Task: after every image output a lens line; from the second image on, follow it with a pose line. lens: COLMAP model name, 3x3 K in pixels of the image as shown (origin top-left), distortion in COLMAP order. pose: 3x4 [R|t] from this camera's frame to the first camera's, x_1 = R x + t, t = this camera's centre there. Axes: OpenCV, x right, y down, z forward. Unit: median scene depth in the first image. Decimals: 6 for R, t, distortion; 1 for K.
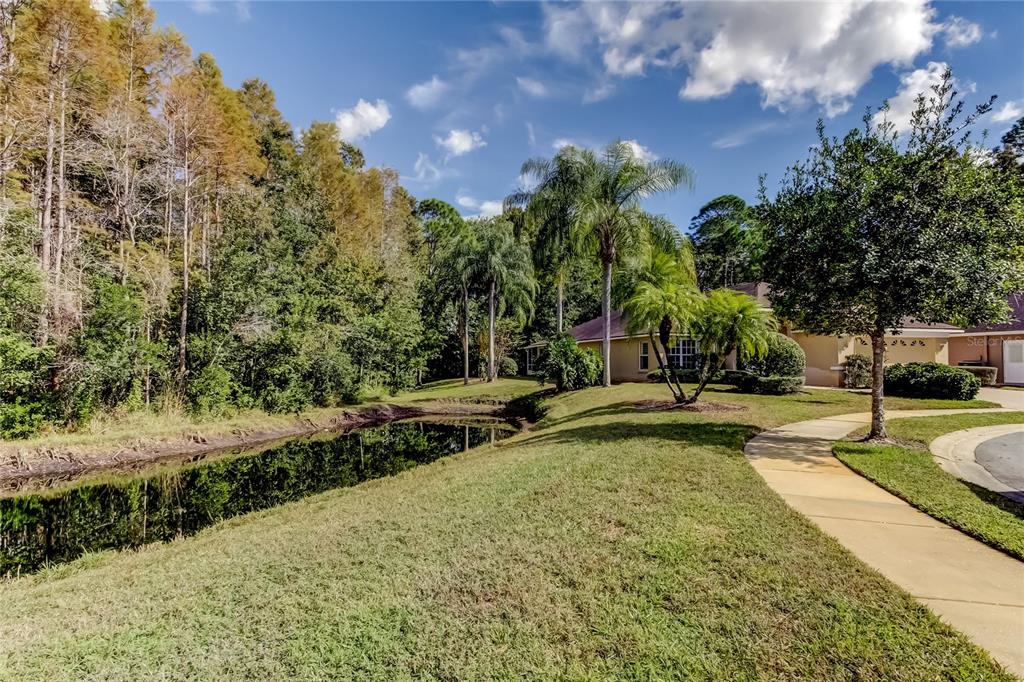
lens RADIAL K [[490.9, 0, 512.2], [0, 490.9, 359.3], [0, 0, 1]] dist [-0.003277, 0.000632]
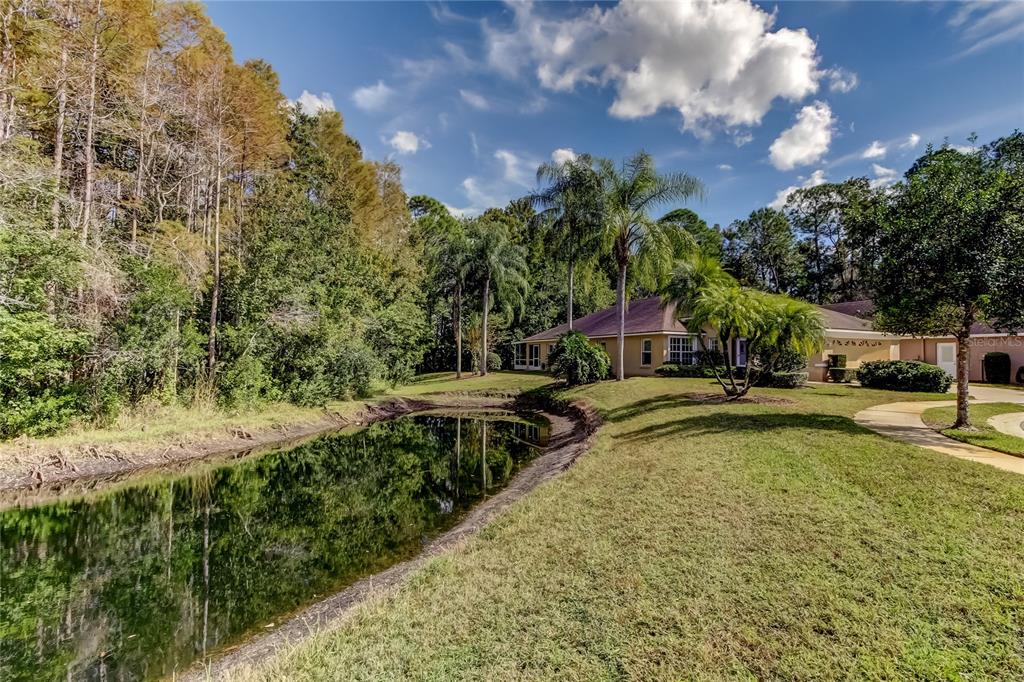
lens RADIAL K [[468.9, 0, 511.9], [0, 468.9, 353.2], [0, 0, 1]] dist [0.002423, -0.000163]
pose [[0.990258, 0.012063, 0.138721, -0.174122], [-0.011531, 0.999923, -0.004635, 0.003312], [-0.138766, 0.002991, 0.990321, 0.021977]]
